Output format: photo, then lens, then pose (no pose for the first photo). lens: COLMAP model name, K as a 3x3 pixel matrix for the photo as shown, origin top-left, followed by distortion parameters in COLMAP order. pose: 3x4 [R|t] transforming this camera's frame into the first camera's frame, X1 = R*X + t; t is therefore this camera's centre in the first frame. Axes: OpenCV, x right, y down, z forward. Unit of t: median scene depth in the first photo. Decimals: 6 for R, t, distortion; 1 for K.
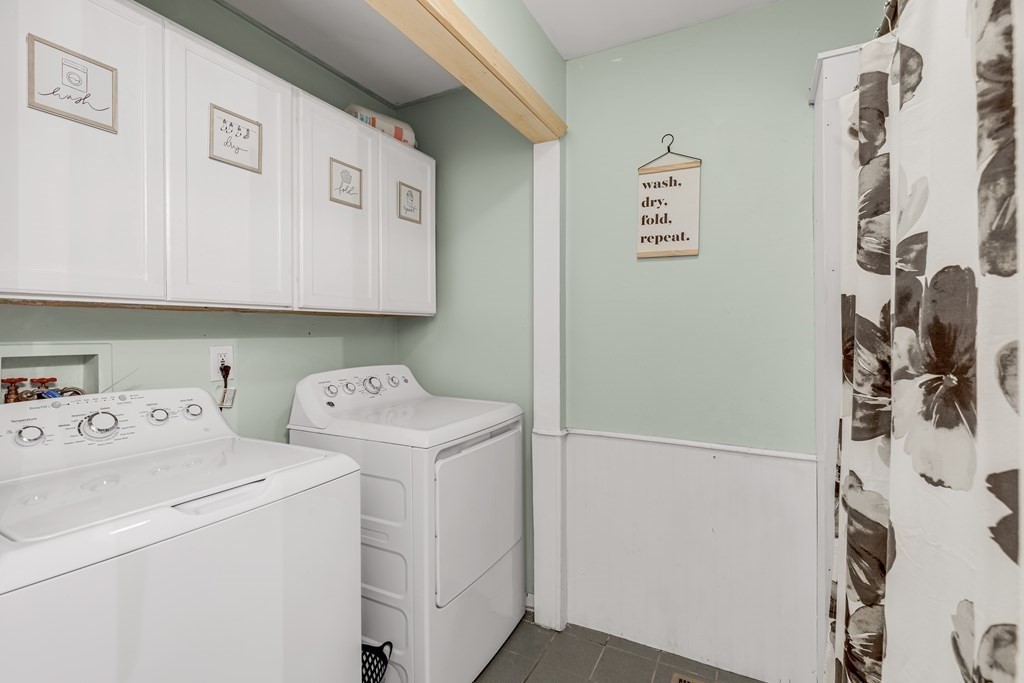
lens RADIAL K [[460.3, 0, 520.6], [0, 460.3, 330.1], [0, 0, 1]] dist [-0.001668, -0.000116]
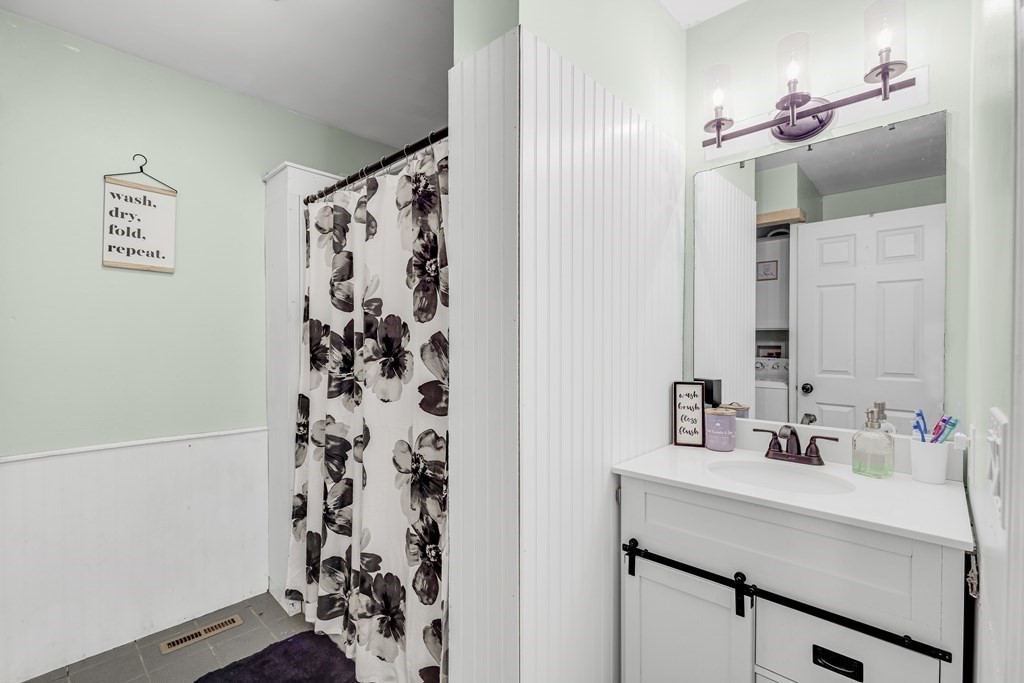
lens RADIAL K [[452.5, 0, 515.0], [0, 452.5, 343.4], [0, 0, 1]] dist [-0.001005, -0.000315]
pose [[0.264992, -0.005120, 0.964237, -0.852686], [-0.004466, 0.999969, 0.006538, 0.000166], [-0.964240, -0.006039, 0.264961, -0.213216]]
